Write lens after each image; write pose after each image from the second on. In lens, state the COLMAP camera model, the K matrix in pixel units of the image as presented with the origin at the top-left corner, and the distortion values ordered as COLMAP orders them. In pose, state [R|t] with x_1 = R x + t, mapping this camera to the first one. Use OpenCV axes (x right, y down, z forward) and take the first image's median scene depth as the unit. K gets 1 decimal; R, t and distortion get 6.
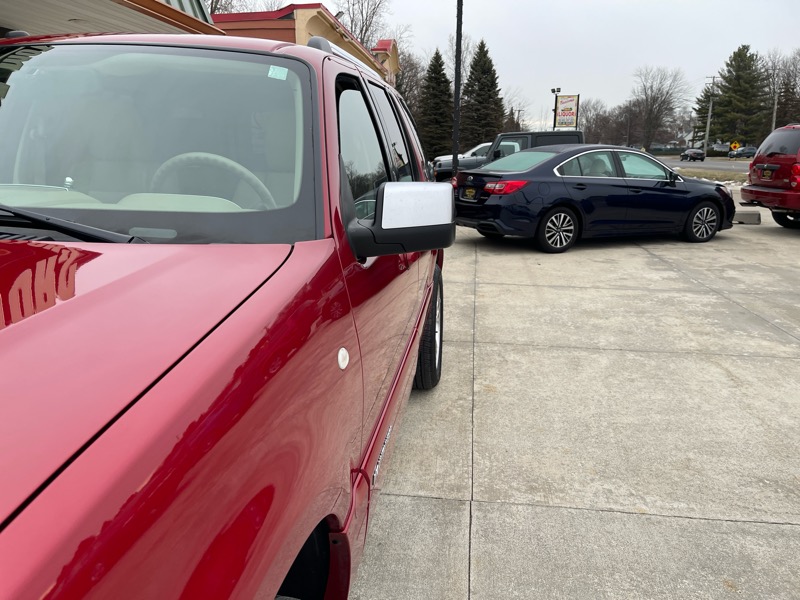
lens RADIAL K [[599.7, 0, 394.9], [0, 599.7, 309.3], [0, 0, 1]] dist [0.081036, -0.107232]
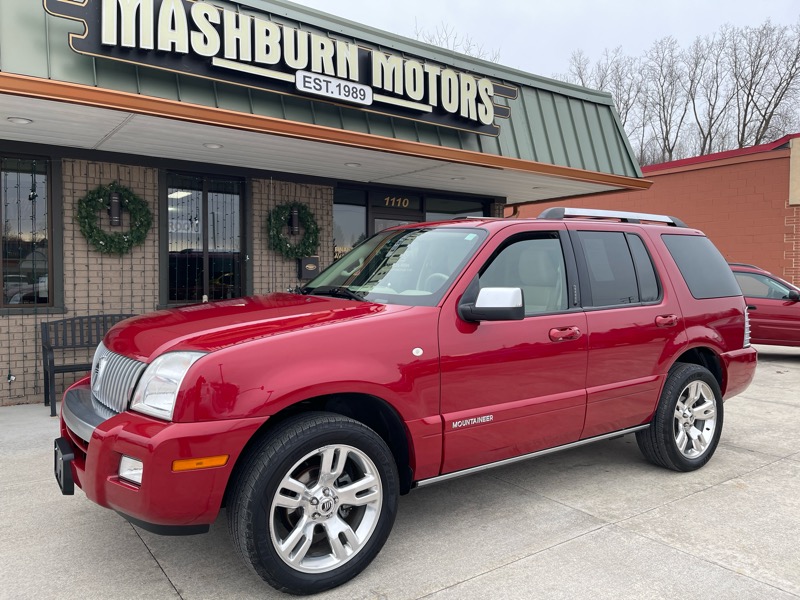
lens RADIAL K [[599.7, 0, 397.6], [0, 599.7, 301.6], [0, 0, 1]] dist [0.081036, -0.107232]
pose [[0.682363, 0.036639, -0.730095, 0.225986], [-0.190538, 0.973135, -0.129245, 0.029349], [0.705745, 0.227302, 0.671013, -0.105469]]
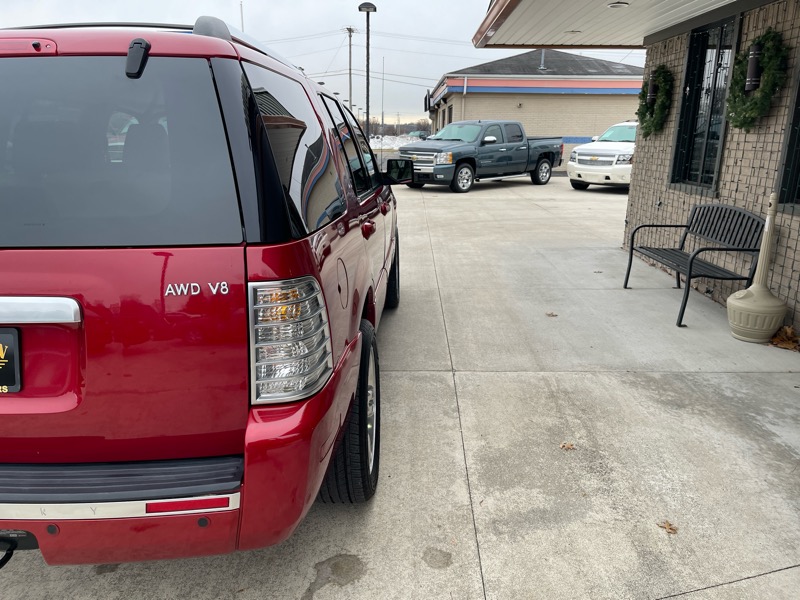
lens RADIAL K [[599.7, 0, 399.6], [0, 599.7, 304.5], [0, 0, 1]] dist [0.081036, -0.107232]
pose [[-0.994461, 0.017696, -0.103609, -0.168060], [-0.037504, 0.861105, 0.507043, -0.196887], [0.098191, 0.508120, -0.855671, 0.692159]]
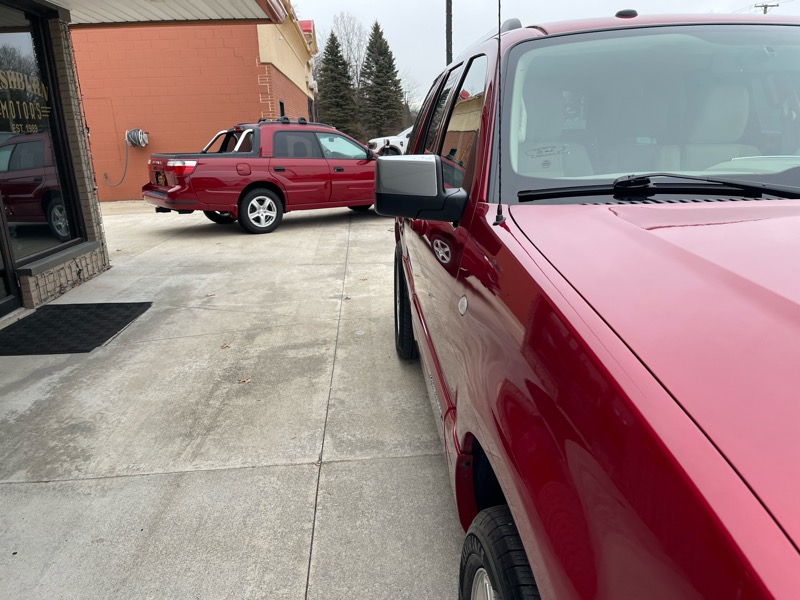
lens RADIAL K [[599.7, 0, 403.5], [0, 599.7, 307.7], [0, 0, 1]] dist [0.081036, -0.107232]
pose [[0.979004, -0.088157, 0.183791, -0.264365], [0.083914, 0.995998, 0.030751, -0.005048], [-0.185766, -0.014682, 0.982484, 0.012636]]
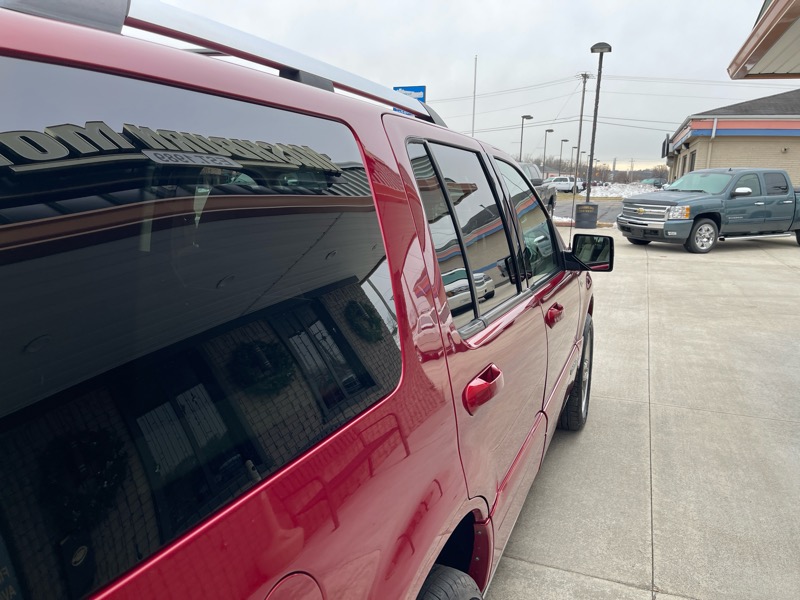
lens RADIAL K [[599.7, 0, 396.7], [0, 599.7, 309.7], [0, 0, 1]] dist [0.081036, -0.107232]
pose [[-0.966695, -0.070795, 0.245945, -0.201887], [0.048735, 0.892477, 0.448453, -0.165777], [-0.251248, 0.445504, -0.859303, 0.538563]]
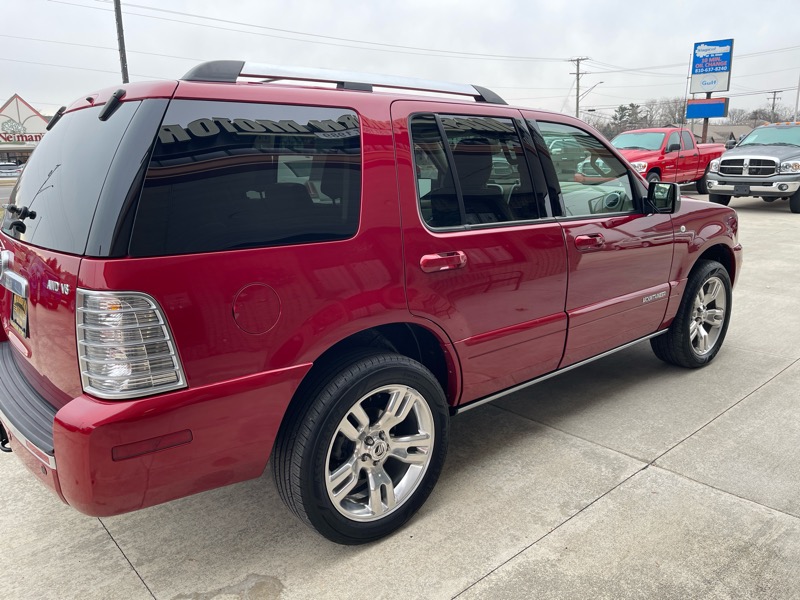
lens RADIAL K [[599.7, 0, 400.1], [0, 599.7, 307.4], [0, 0, 1]] dist [0.081036, -0.107232]
pose [[-0.751596, -0.160465, 0.639809, -0.357667], [0.178628, 0.884203, 0.431598, -0.176956], [-0.634977, 0.438675, -0.635899, 0.601700]]
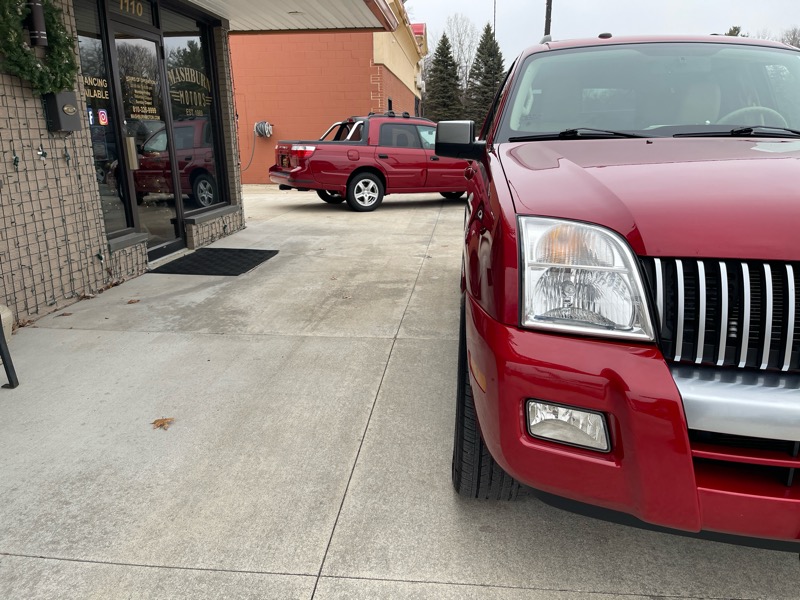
lens RADIAL K [[599.7, 0, 407.3], [0, 599.7, 309.3], [0, 0, 1]] dist [0.081036, -0.107232]
pose [[0.999139, -0.020052, 0.036323, -0.263101], [0.019185, 0.999526, 0.024058, 0.047645], [-0.036788, -0.023340, 0.999050, -0.129610]]
